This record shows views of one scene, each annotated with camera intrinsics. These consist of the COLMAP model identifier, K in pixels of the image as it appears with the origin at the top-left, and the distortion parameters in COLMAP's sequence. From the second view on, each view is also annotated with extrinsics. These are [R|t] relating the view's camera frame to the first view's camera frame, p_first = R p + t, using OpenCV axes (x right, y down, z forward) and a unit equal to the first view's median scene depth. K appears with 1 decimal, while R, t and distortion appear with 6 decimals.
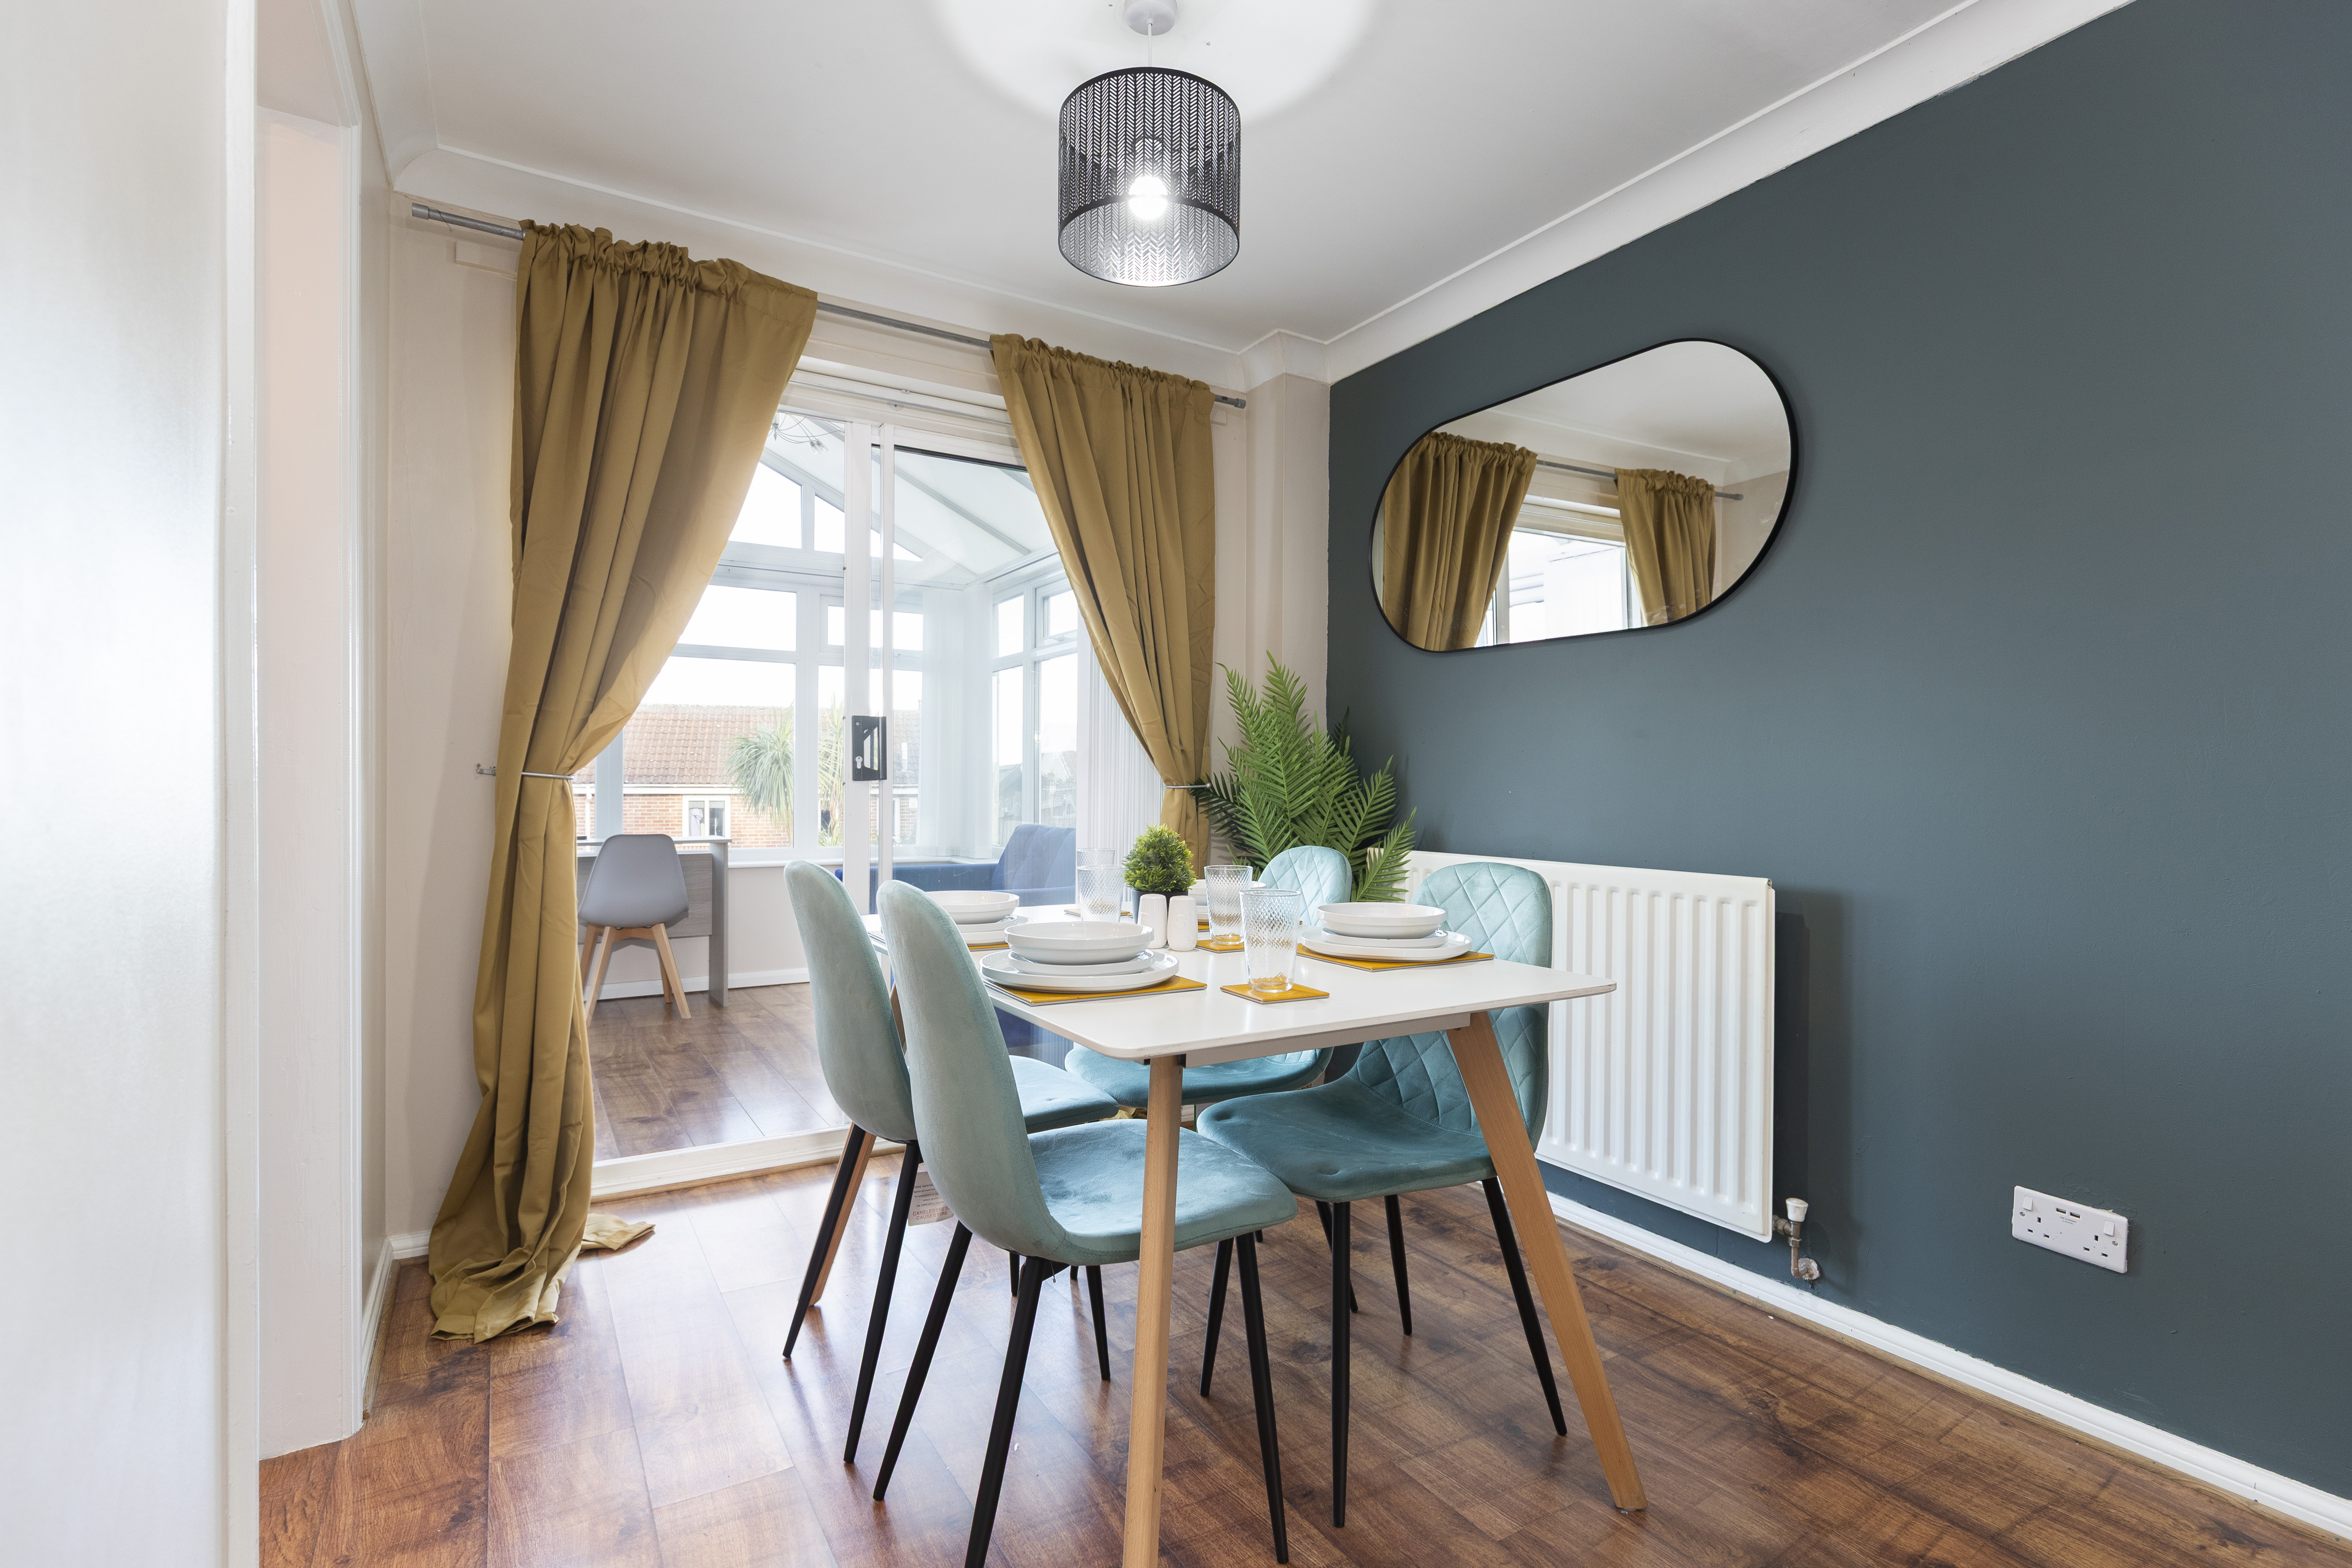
lens RADIAL K [[1084.9, 0, 1176.9], [0, 1084.9, 796.7], [0, 0, 1]] dist [-0.014954, 0.000214]
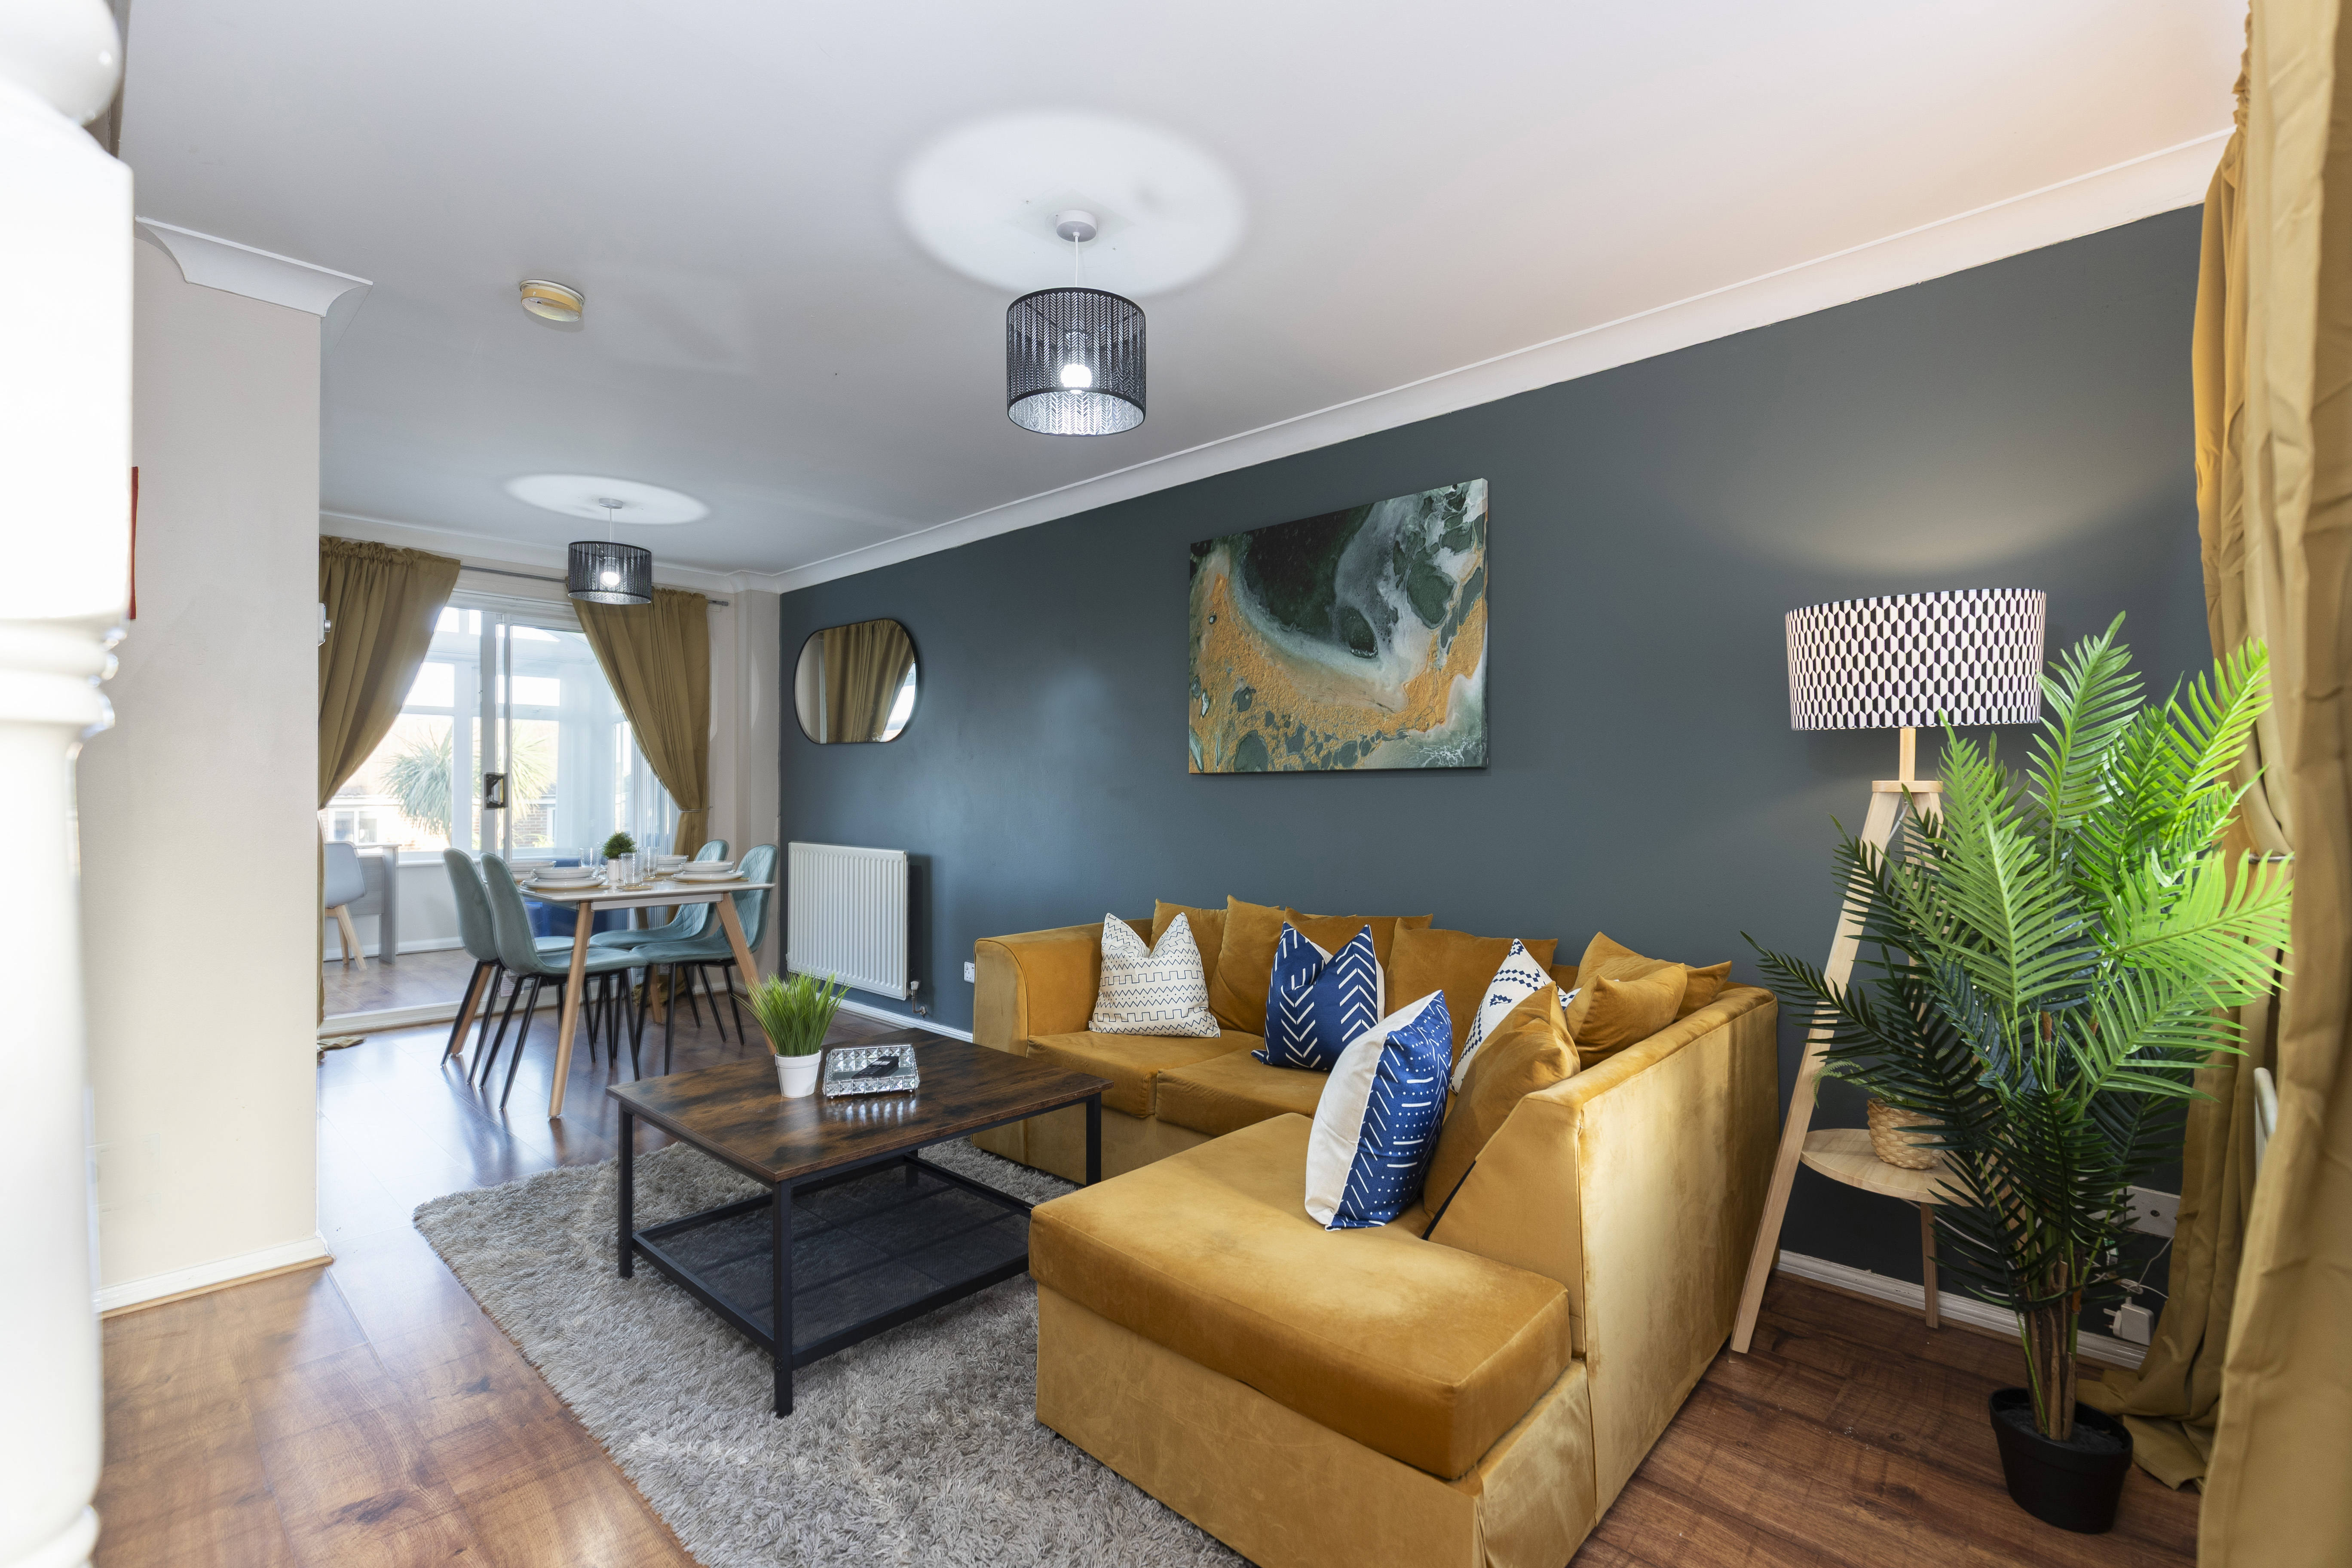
lens RADIAL K [[1059.9, 0, 1174.2], [0, 1059.9, 791.2], [0, 0, 1]] dist [0.011788, -0.000719]
pose [[0.968798, -0.002213, 0.247840, 0.374350], [0.004683, 0.999945, -0.009378, -0.022096], [-0.247806, 0.010246, 0.968756, -1.010494]]
